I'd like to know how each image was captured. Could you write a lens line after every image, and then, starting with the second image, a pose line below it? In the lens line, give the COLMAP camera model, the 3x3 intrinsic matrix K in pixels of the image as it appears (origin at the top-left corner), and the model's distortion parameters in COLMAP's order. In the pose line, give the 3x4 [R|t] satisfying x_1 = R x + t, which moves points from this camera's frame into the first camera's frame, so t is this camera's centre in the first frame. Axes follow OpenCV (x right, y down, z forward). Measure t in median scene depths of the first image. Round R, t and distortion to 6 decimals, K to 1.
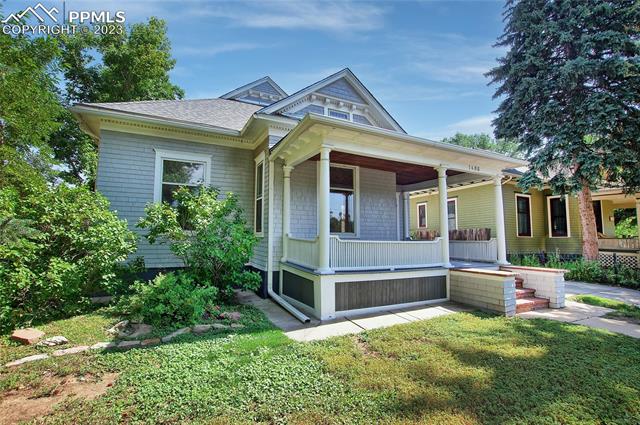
lens RADIAL K [[296.9, 0, 321.0], [0, 296.9, 215.1], [0, 0, 1]] dist [-0.031065, -0.000048]
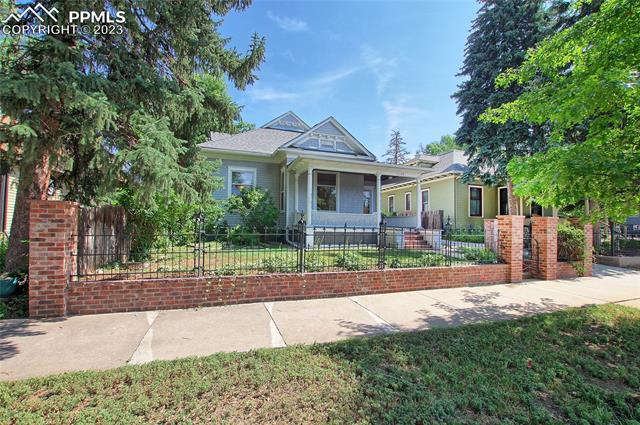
lens RADIAL K [[283.2, 0, 321.4], [0, 283.2, 214.1], [0, 0, 1]] dist [-0.029733, -0.000048]
pose [[0.993417, 0.003121, -0.114509, 0.222010], [0.001586, 0.999158, 0.040988, 0.010361], [0.114540, -0.040900, 0.992576, -0.682529]]
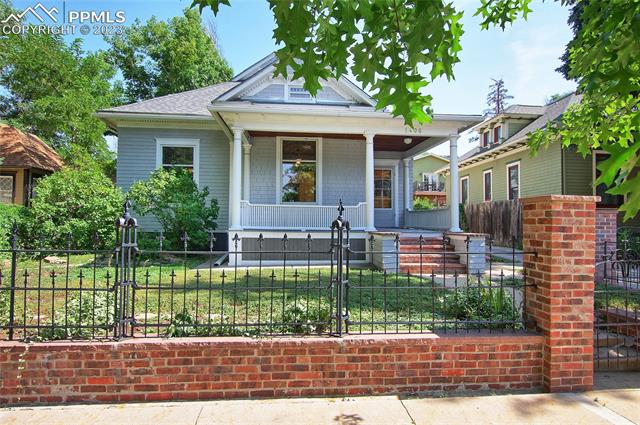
lens RADIAL K [[372.8, 0, 320.4], [0, 372.8, 214.4], [0, 0, 1]] dist [-0.017563, 0.000594]
pose [[0.933554, -0.010663, -0.358277, 0.608070], [0.028454, 0.998608, 0.044422, 0.045274], [0.357304, -0.051665, 0.932558, -0.226872]]
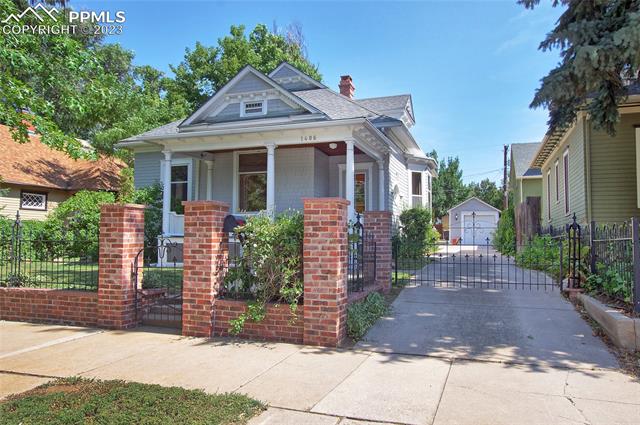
lens RADIAL K [[470.9, 0, 319.5], [0, 470.9, 212.1], [0, 0, 1]] dist [0.025660, -0.001650]
pose [[0.698705, -0.048576, -0.713759, 1.506299], [0.059889, 0.998162, -0.009306, 0.092193], [0.712899, -0.036244, 0.700330, -0.072272]]
